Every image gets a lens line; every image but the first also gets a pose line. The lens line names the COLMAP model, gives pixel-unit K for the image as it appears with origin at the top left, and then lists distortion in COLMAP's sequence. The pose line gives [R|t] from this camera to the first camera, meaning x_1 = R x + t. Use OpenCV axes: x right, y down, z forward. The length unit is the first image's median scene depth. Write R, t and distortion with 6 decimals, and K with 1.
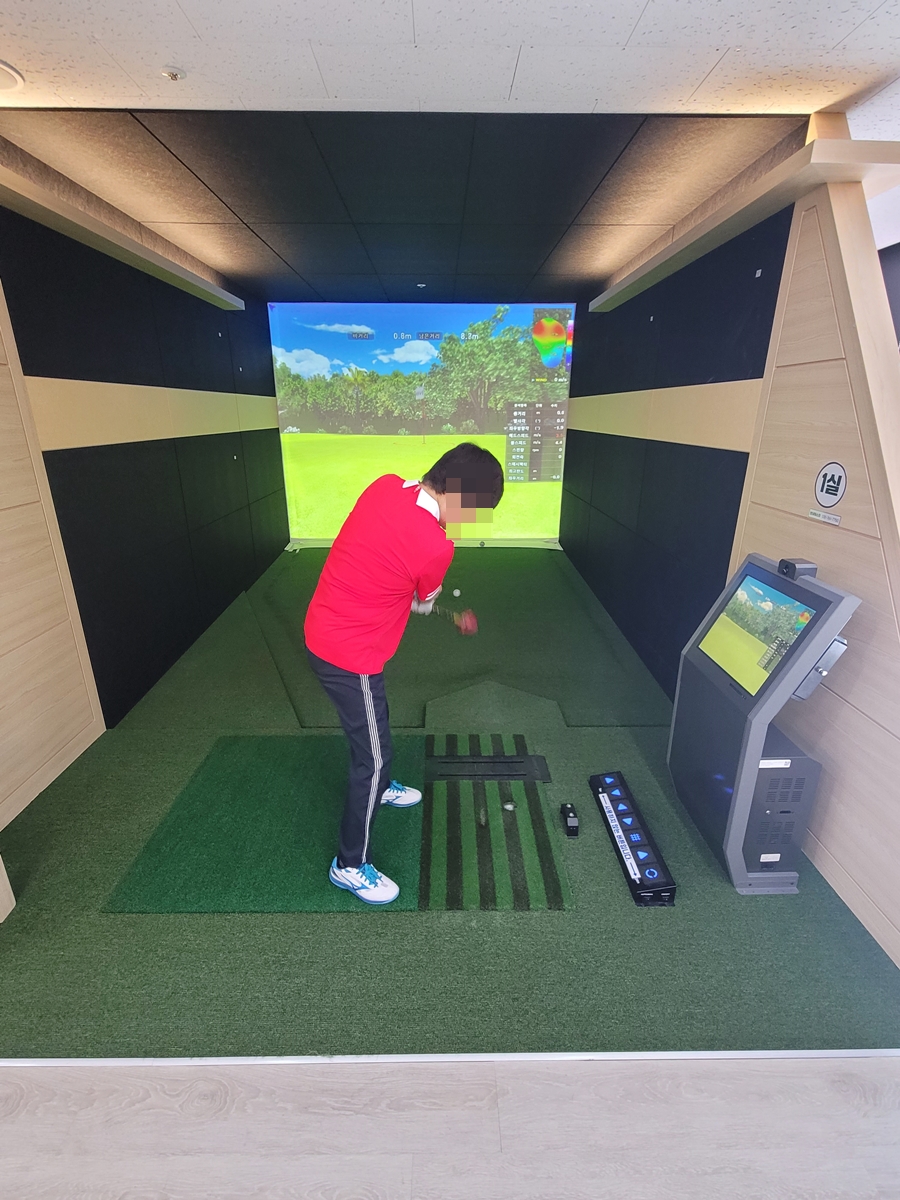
lens RADIAL K [[553.5, 0, 440.7], [0, 553.5, 604.8], [0, 0, 1]] dist [0.004604, -0.002177]
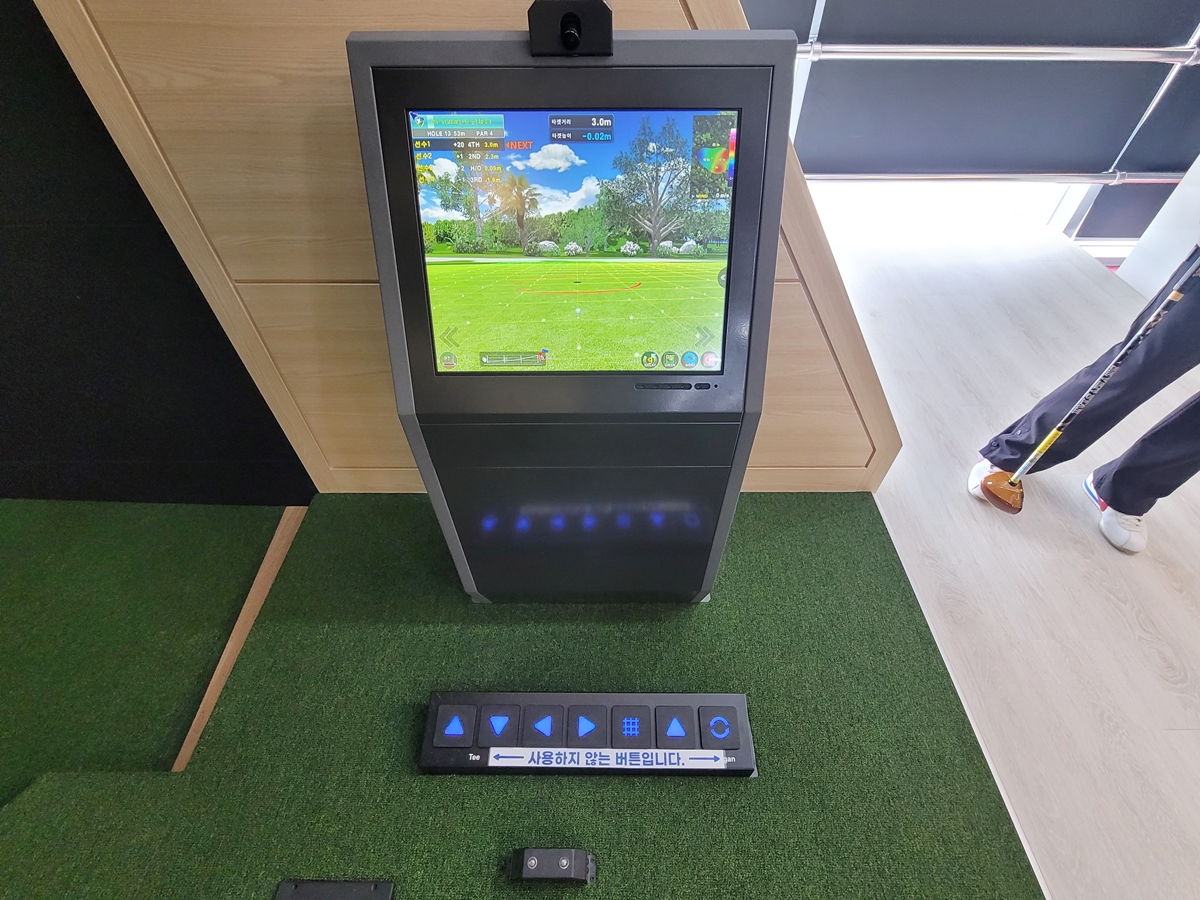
lens RADIAL K [[553.5, 0, 603.2], [0, 553.5, 453.2], [0, 0, 1]] dist [0.004604, -0.002177]
pose [[0.007715, -0.727585, 0.685974, 0.169149], [0.341544, 0.646658, 0.682042, -0.096782], [-0.939834, 0.229028, 0.253491, 0.772877]]
